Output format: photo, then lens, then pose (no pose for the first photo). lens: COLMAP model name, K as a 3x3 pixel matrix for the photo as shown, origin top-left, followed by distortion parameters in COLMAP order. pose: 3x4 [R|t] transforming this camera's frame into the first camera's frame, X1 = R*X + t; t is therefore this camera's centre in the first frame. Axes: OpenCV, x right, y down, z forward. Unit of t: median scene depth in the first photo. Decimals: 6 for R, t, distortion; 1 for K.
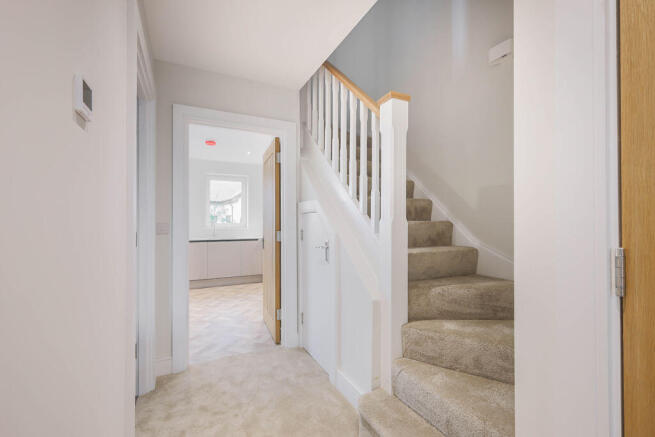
lens RADIAL K [[280.6, 0, 327.1], [0, 280.6, 217.4], [0, 0, 1]] dist [-0.000831, 0.000756]
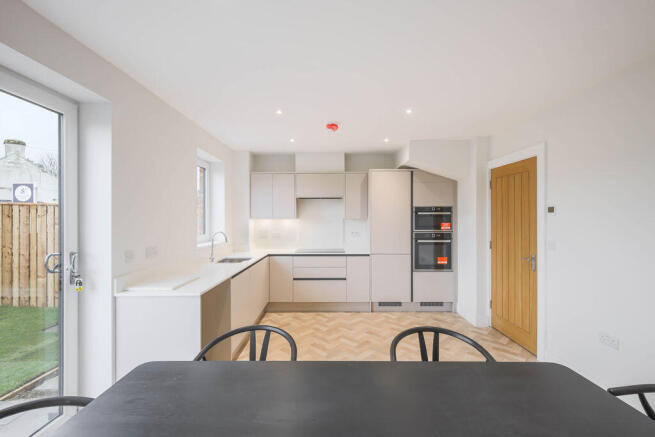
lens RADIAL K [[280.6, 0, 327.3], [0, 280.6, 219.0], [0, 0, 1]] dist [-0.000831, 0.000756]
pose [[0.467406, -0.003709, 0.884035, -1.121332], [-0.013078, 0.999853, 0.011109, -0.037158], [-0.883946, -0.016754, 0.467288, 0.717116]]
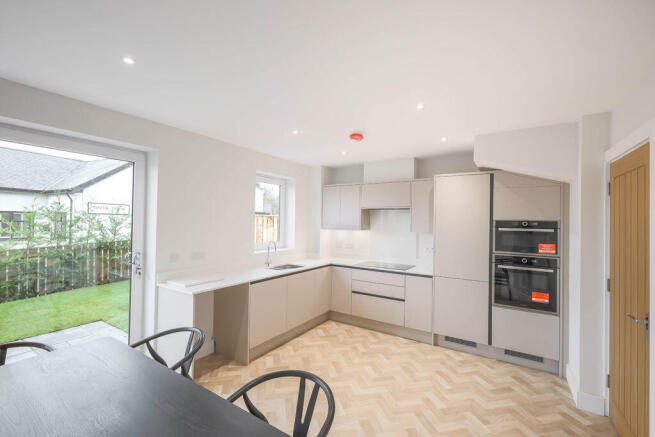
lens RADIAL K [[280.6, 0, 325.3], [0, 280.6, 219.1], [0, 0, 1]] dist [-0.000831, 0.000756]
pose [[0.870368, 0.016391, 0.492130, -0.858377], [-0.023913, 0.999674, 0.008997, -0.073124], [-0.491821, -0.019599, 0.870475, 0.473191]]
